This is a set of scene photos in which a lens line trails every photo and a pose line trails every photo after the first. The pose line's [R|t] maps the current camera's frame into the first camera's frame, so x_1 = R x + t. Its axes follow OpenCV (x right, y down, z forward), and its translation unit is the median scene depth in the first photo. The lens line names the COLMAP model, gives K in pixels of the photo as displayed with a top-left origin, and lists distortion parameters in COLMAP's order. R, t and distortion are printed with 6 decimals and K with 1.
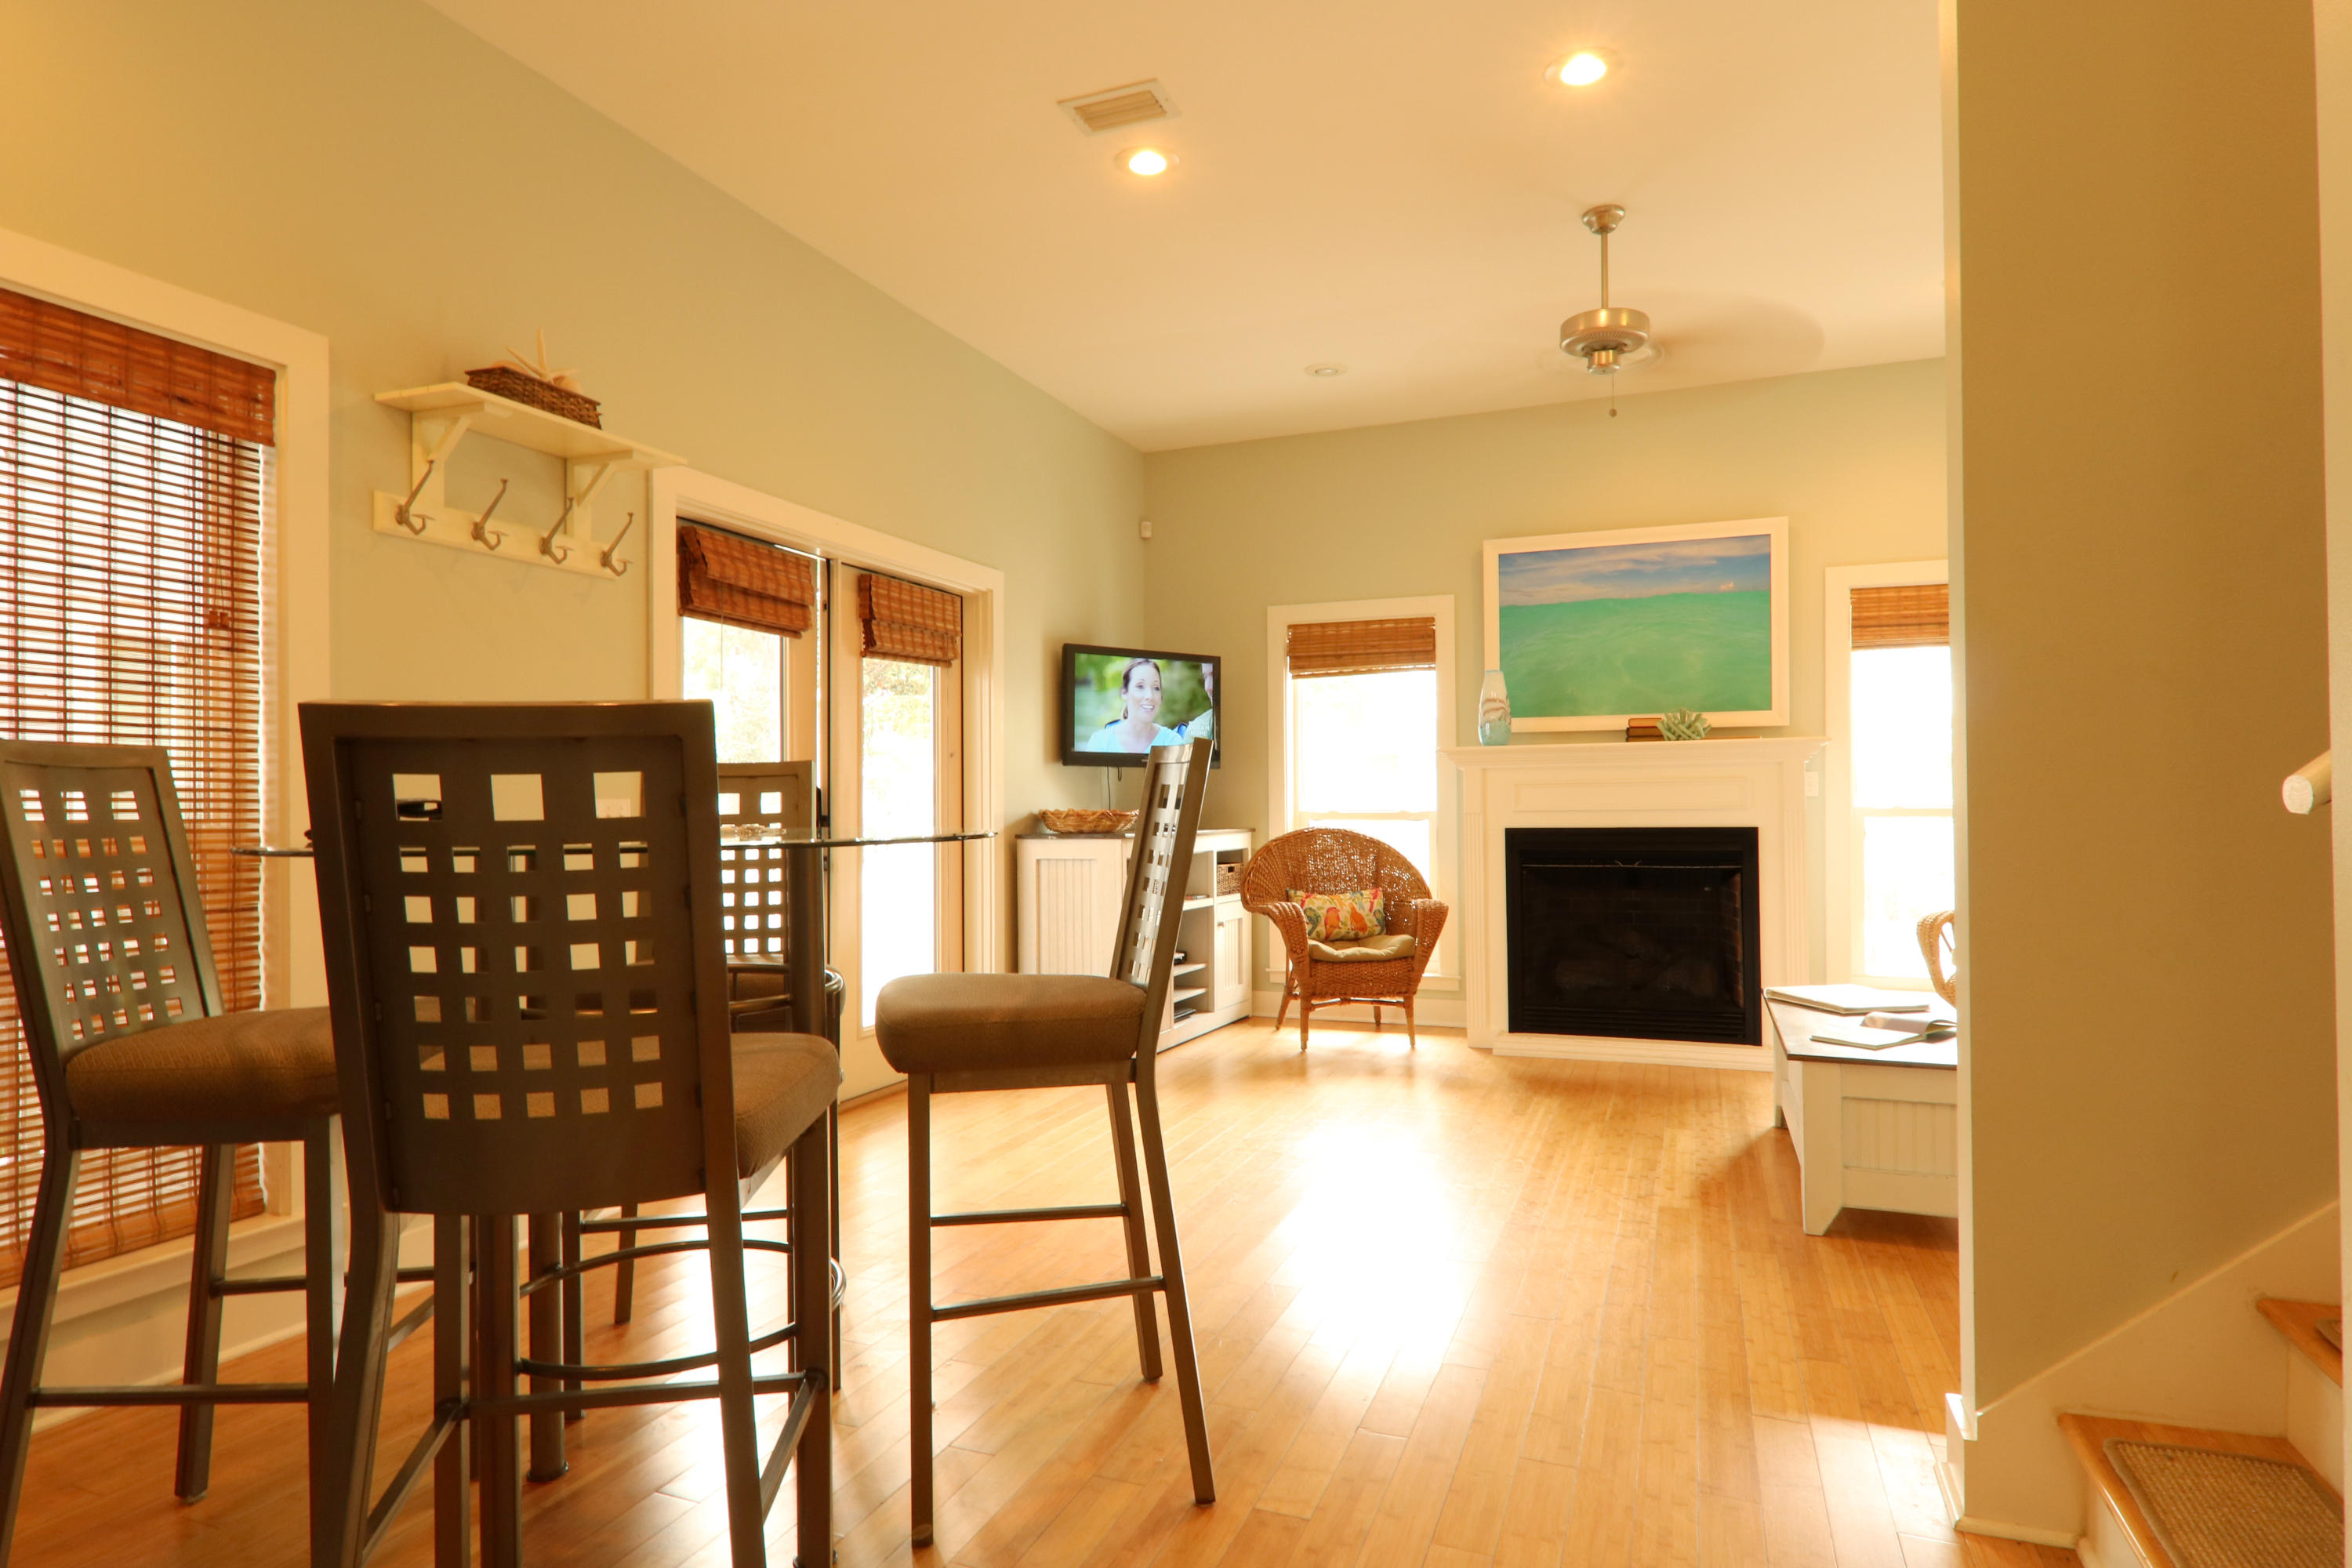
lens RADIAL K [[1293.4, 0, 1173.2], [0, 1293.4, 796.4], [0, 0, 1]] dist [0.003492, 0.002574]
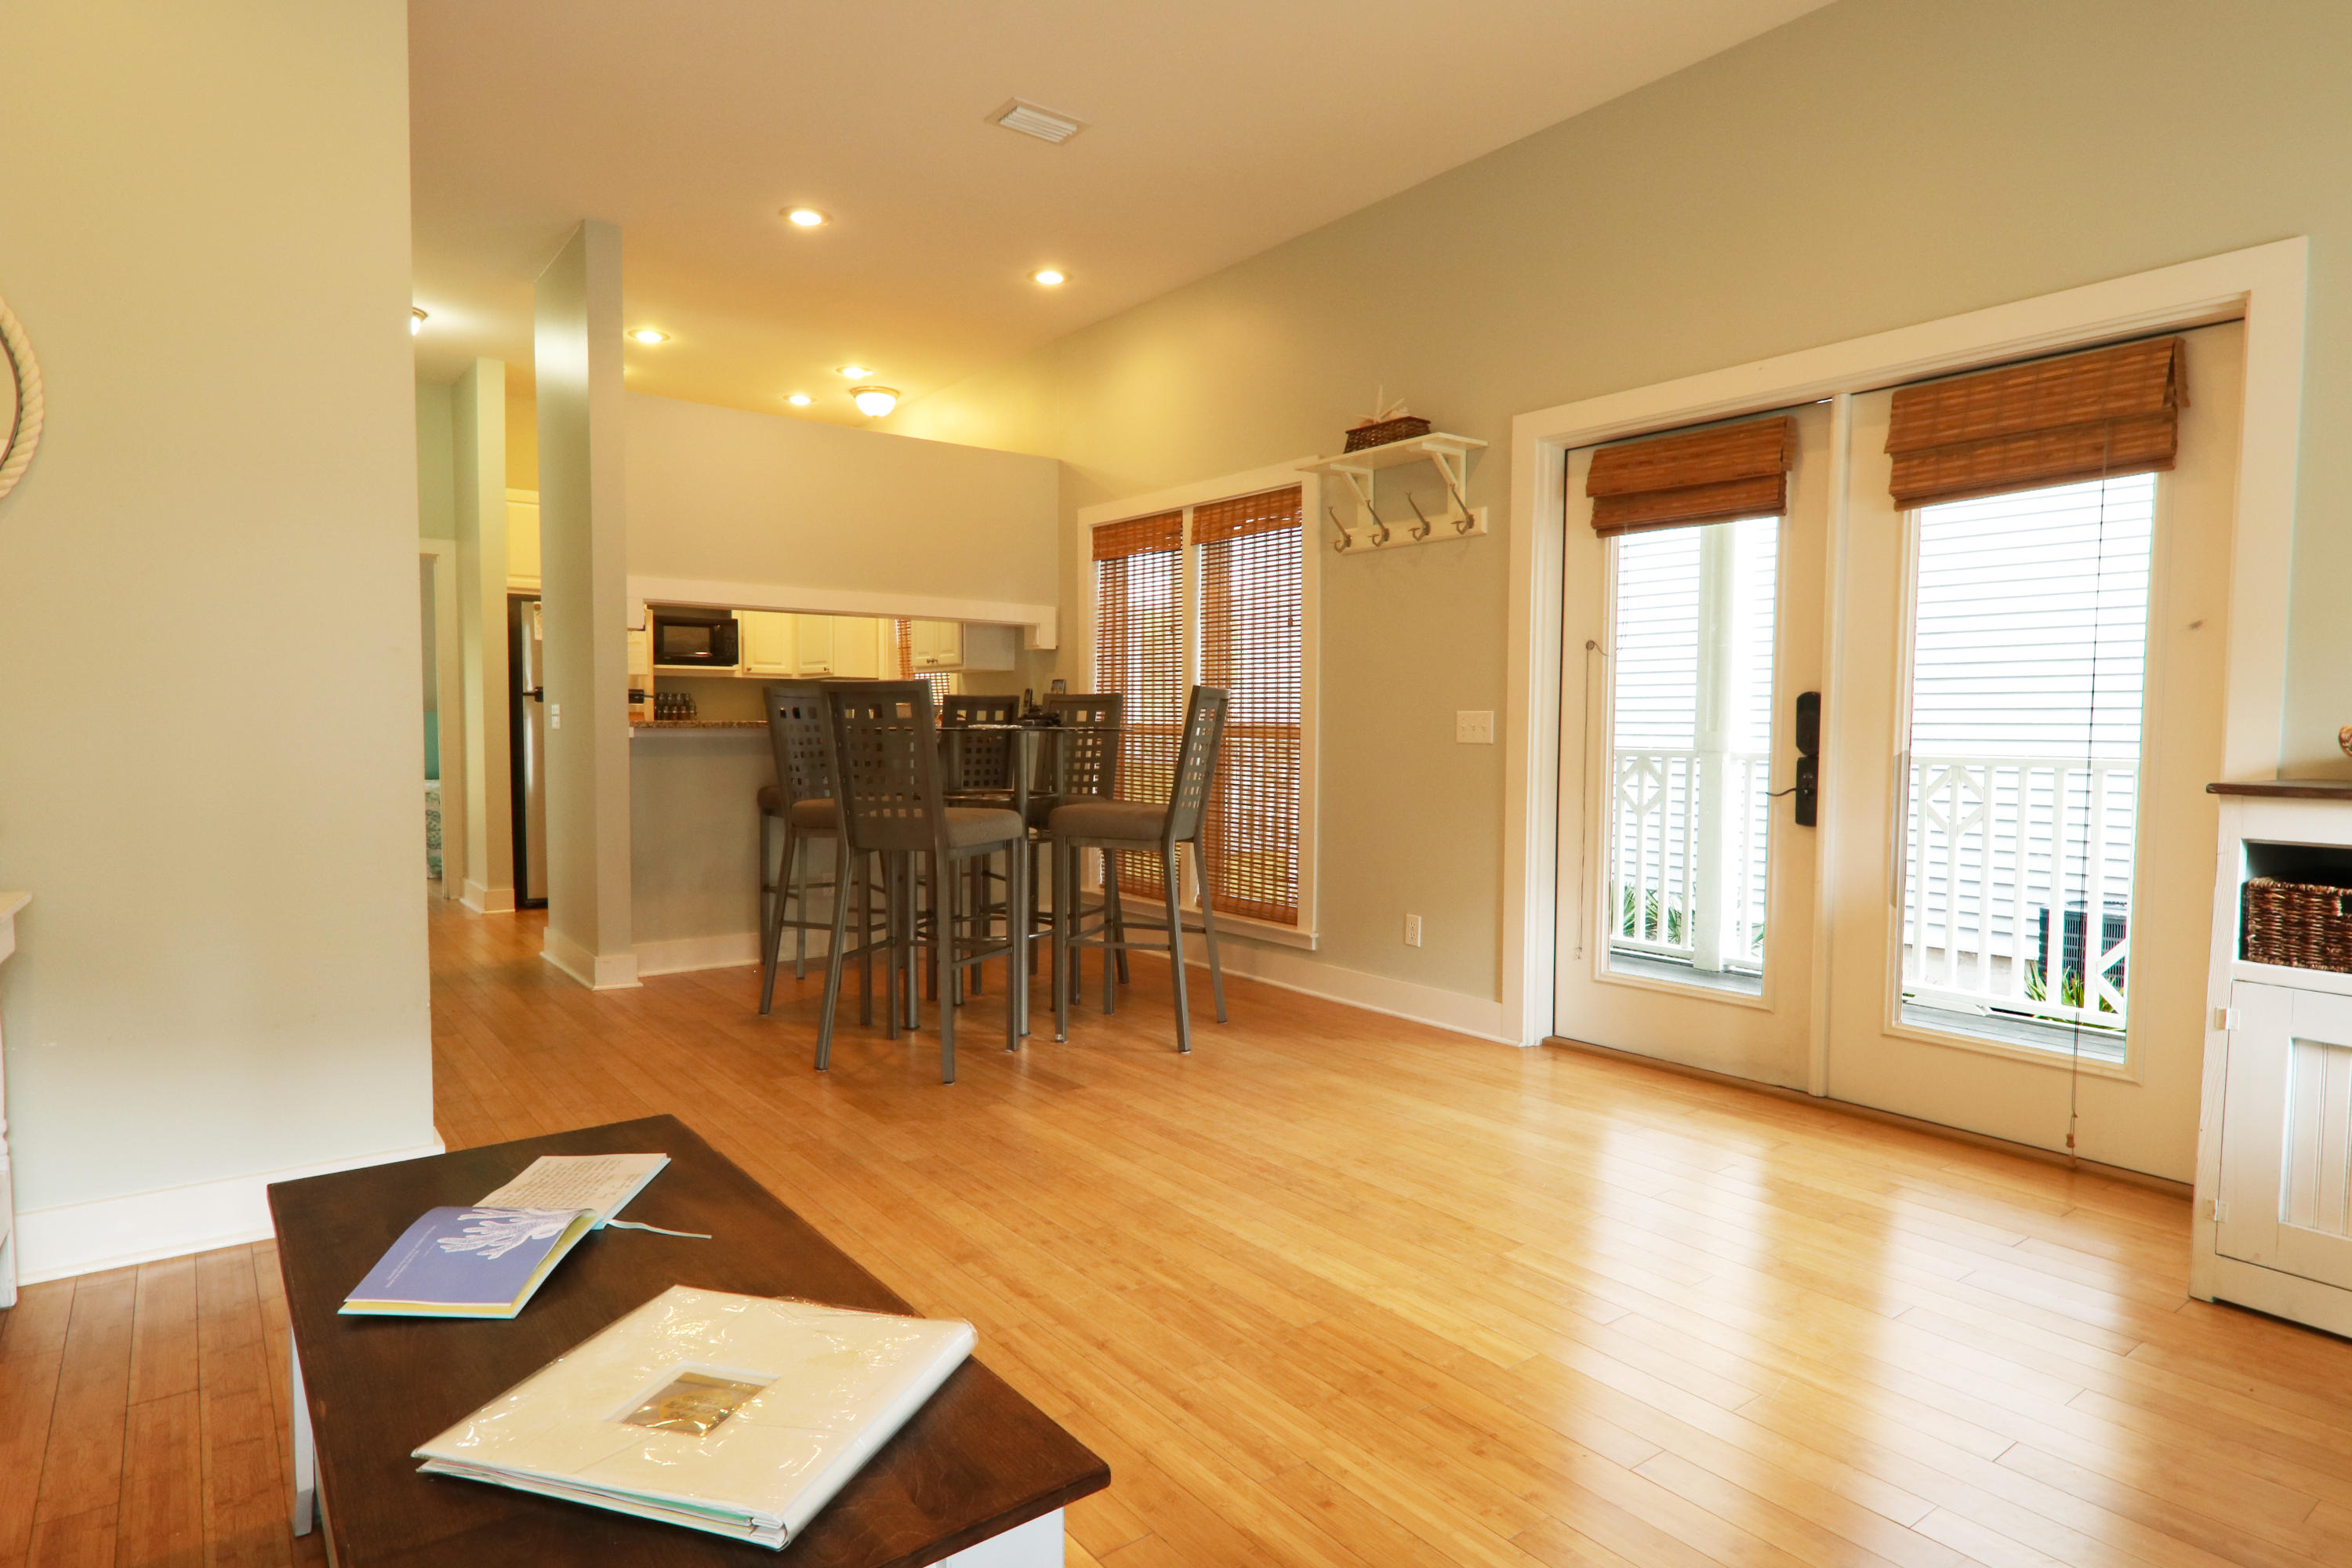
lens RADIAL K [[1293.4, 0, 1173.2], [0, 1293.4, 796.4], [0, 0, 1]] dist [0.003492, 0.002574]
pose [[-0.507204, 0.052973, -0.860196, 0.689310], [0.009647, 0.998396, 0.055796, 0.010934], [0.861772, 0.020002, -0.506902, 1.170049]]
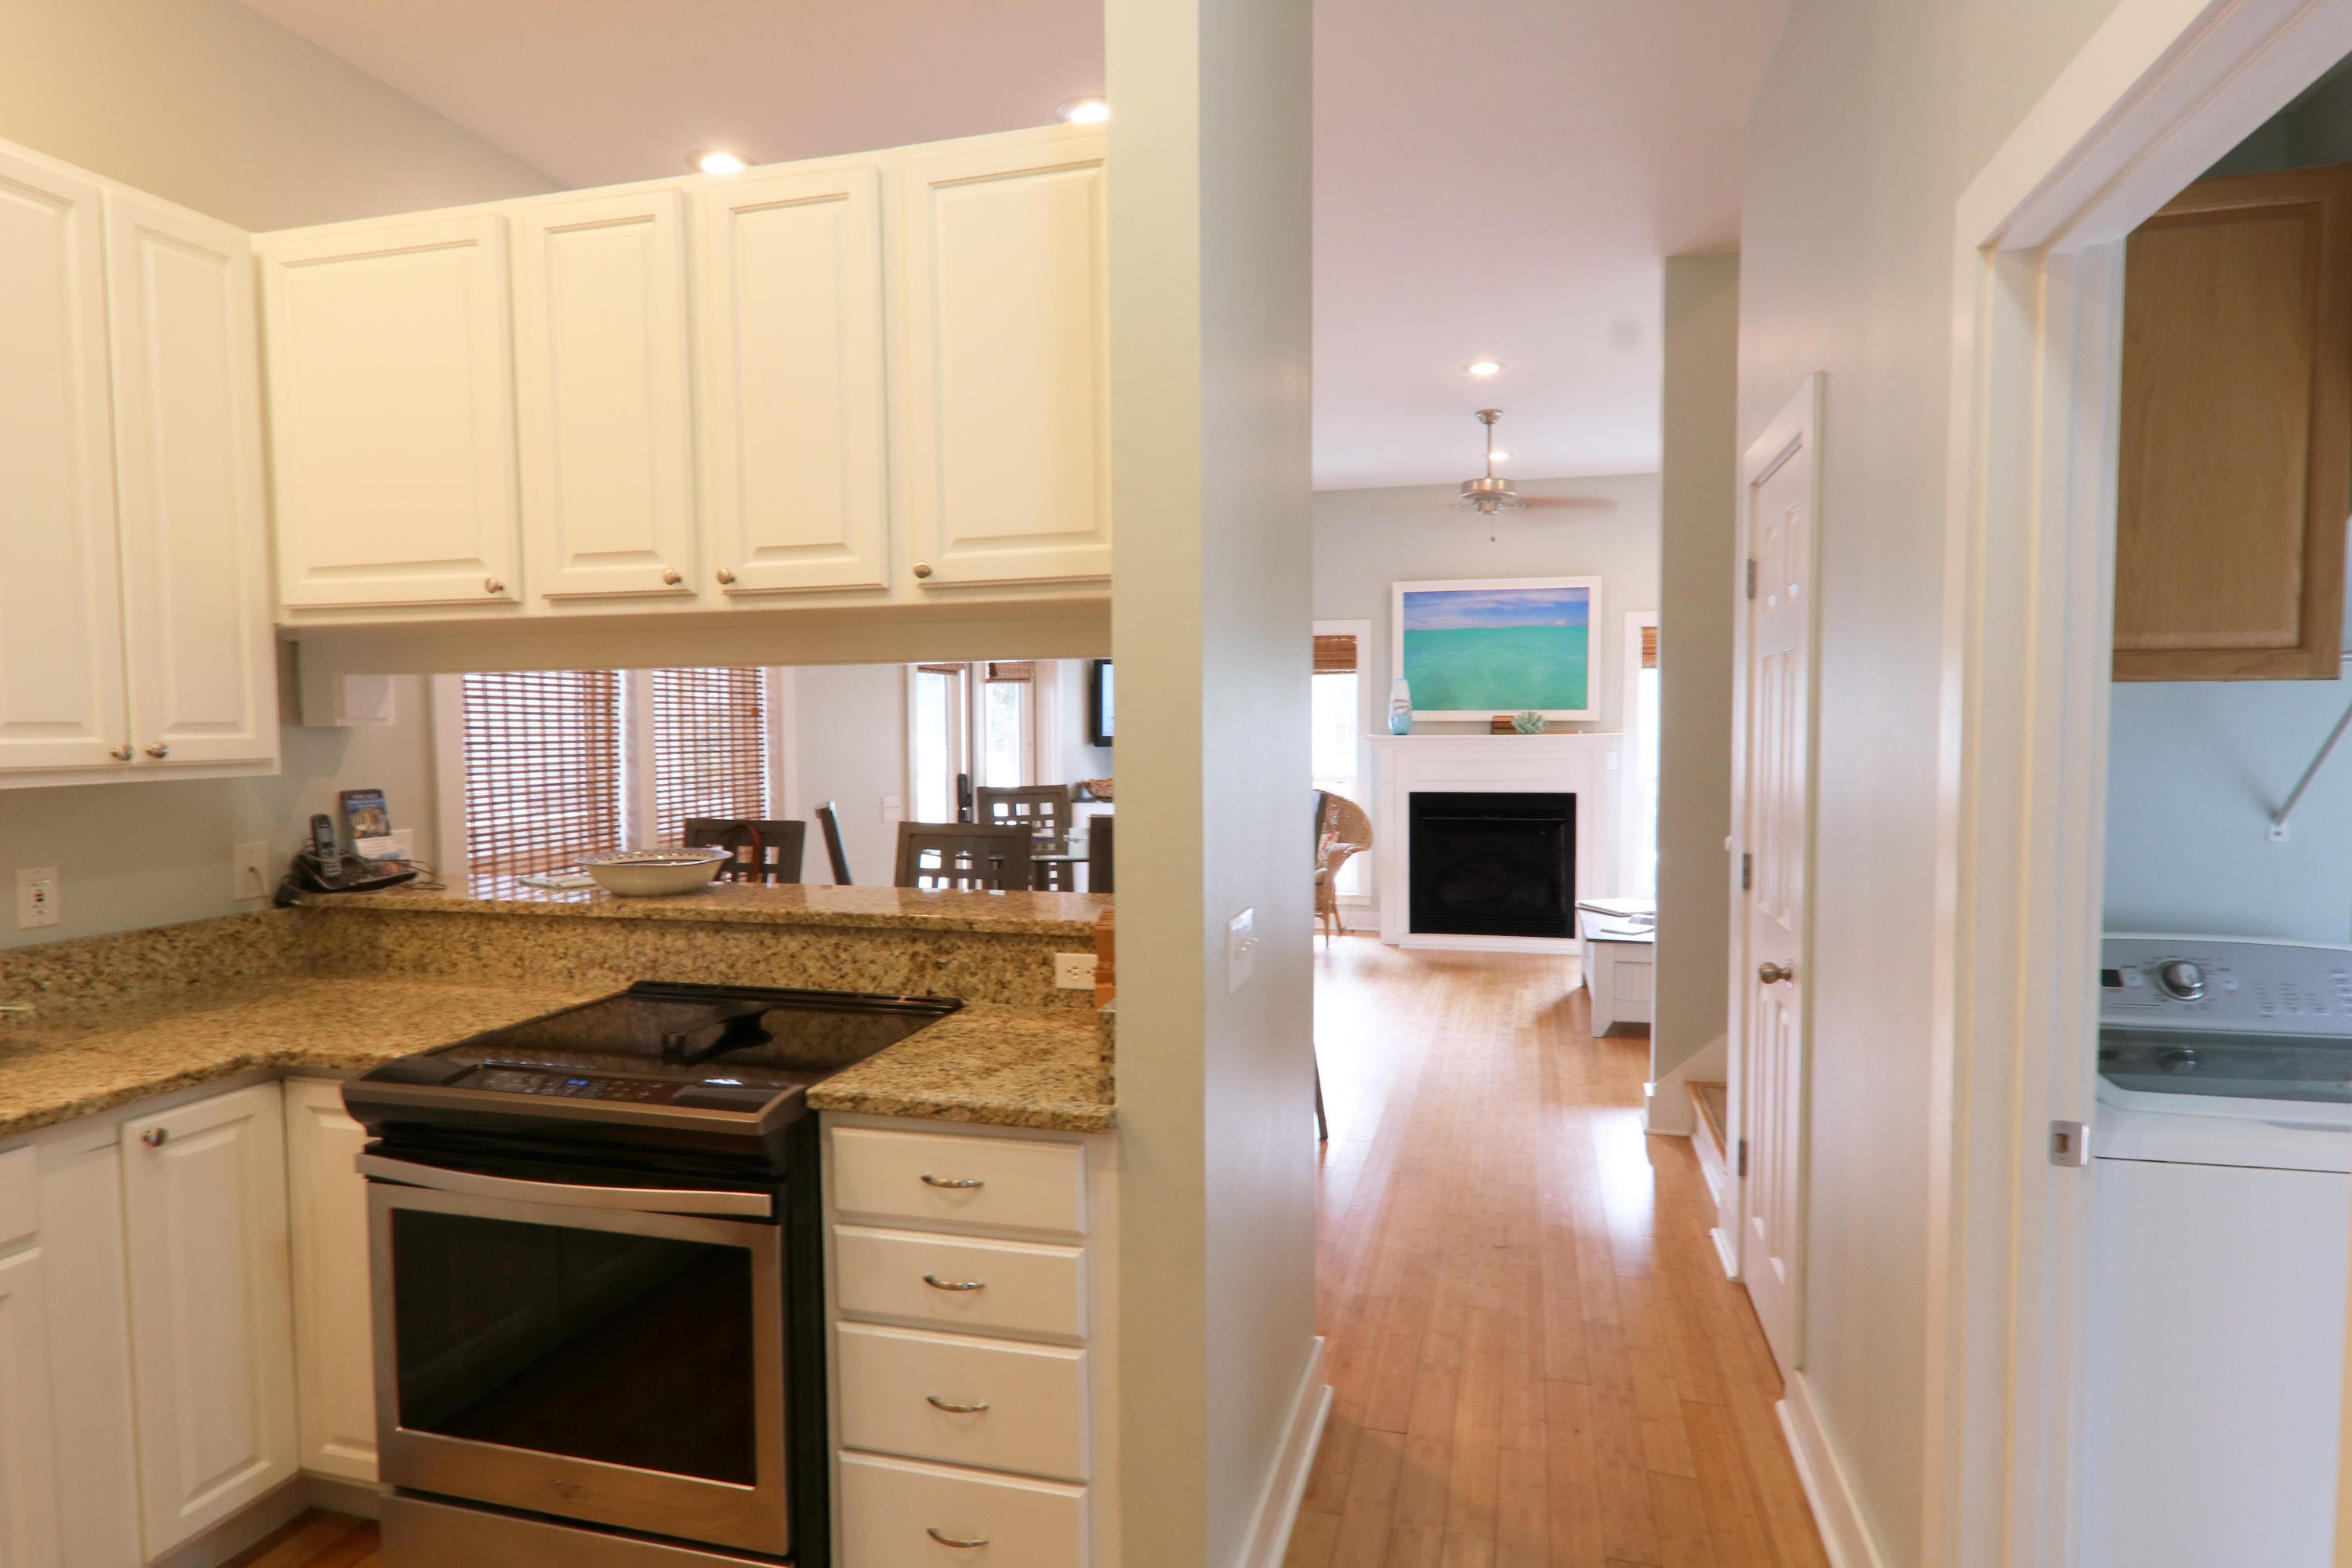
lens RADIAL K [[1338.8, 0, 1176.0], [0, 1338.8, 784.0], [0, 0, 1]] dist [0.000238, 0.000511]
pose [[0.991952, -0.003991, 0.126552, -0.231194], [-0.003438, 0.998285, 0.058435, -0.086870], [-0.126568, -0.058400, 0.990237, -0.538436]]
